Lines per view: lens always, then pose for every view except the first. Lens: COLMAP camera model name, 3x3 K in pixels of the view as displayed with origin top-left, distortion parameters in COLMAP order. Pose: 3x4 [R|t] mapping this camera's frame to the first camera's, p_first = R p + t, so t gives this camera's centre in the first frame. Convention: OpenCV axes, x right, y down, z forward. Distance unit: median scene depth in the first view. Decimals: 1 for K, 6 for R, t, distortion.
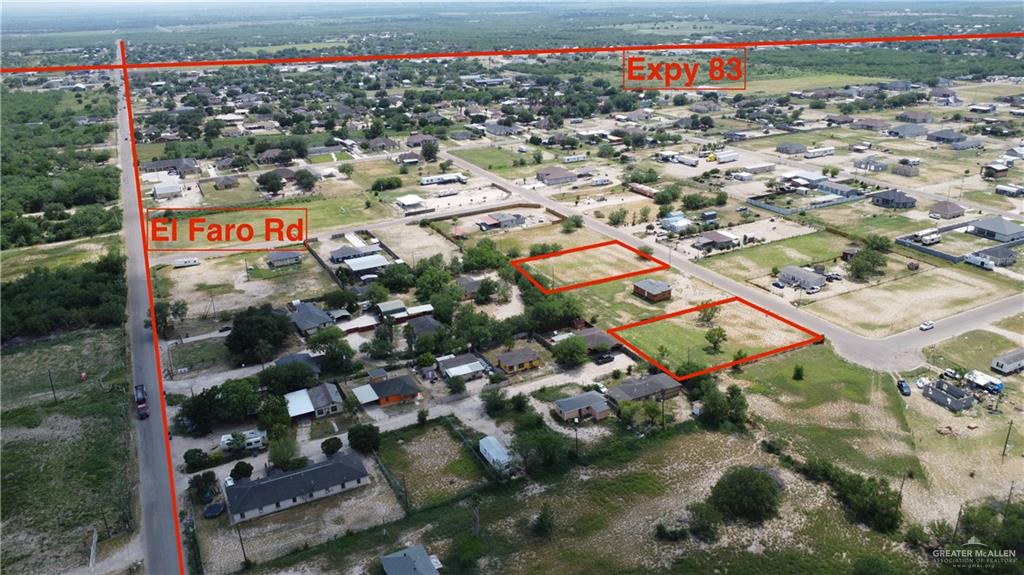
lens RADIAL K [[744.8, 0, 512.0], [0, 744.8, 287.5], [0, 0, 1]] dist [-0.027271, -0.006702]
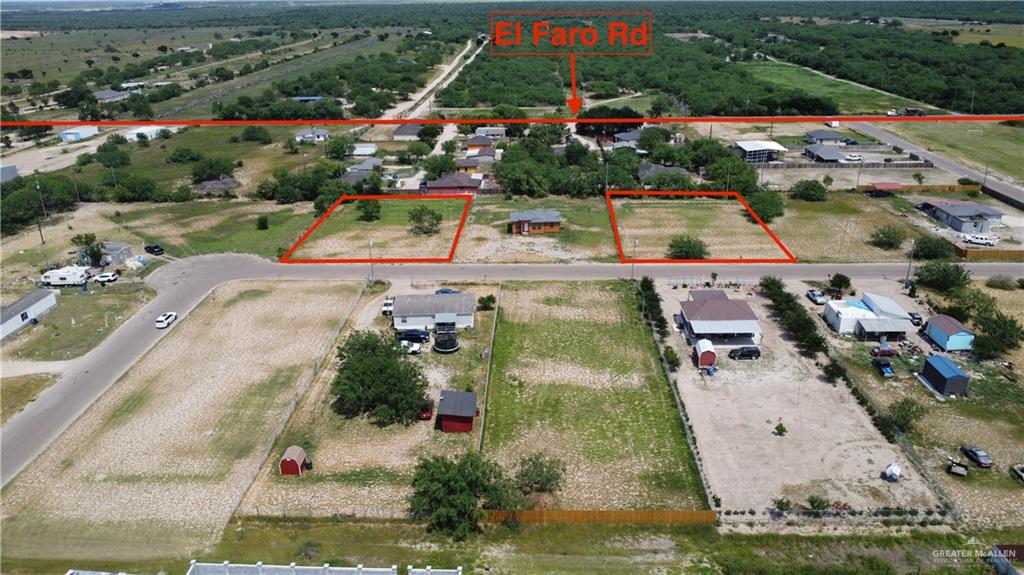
lens RADIAL K [[744.8, 0, 512.0], [0, 744.8, 287.5], [0, 0, 1]] dist [-0.027271, -0.006702]
pose [[-0.478279, 0.363357, -0.799513, 0.582996], [-0.296850, 0.789916, 0.536575, -0.236776], [0.826516, 0.493969, -0.269938, 0.898574]]
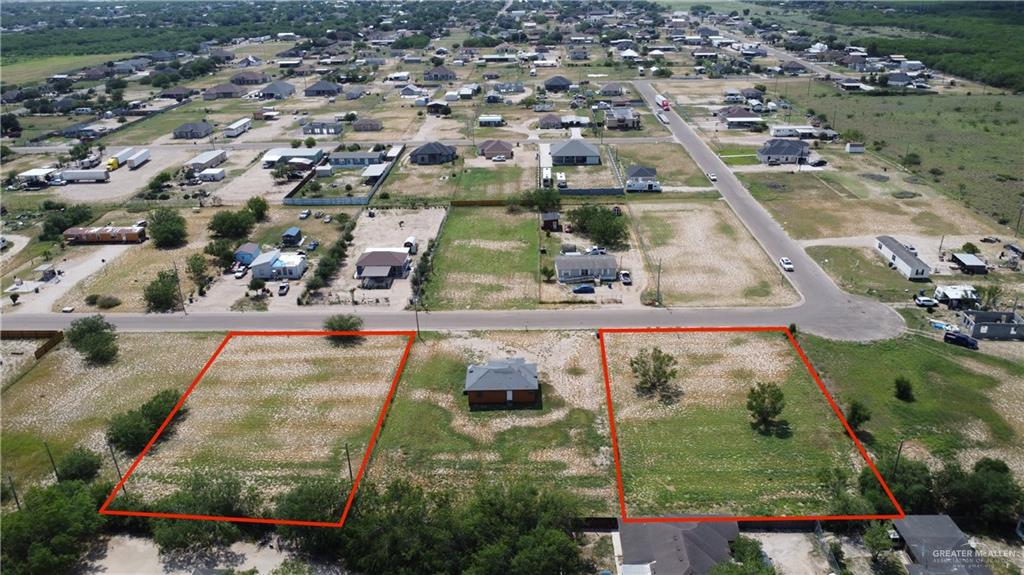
lens RADIAL K [[744.8, 0, 512.0], [0, 744.8, 287.5], [0, 0, 1]] dist [-0.027271, -0.006702]
pose [[0.476320, -0.334510, 0.813156, -0.142168], [0.331448, 0.924892, 0.186324, -0.109256], [-0.814409, 0.180770, 0.551417, 0.531276]]
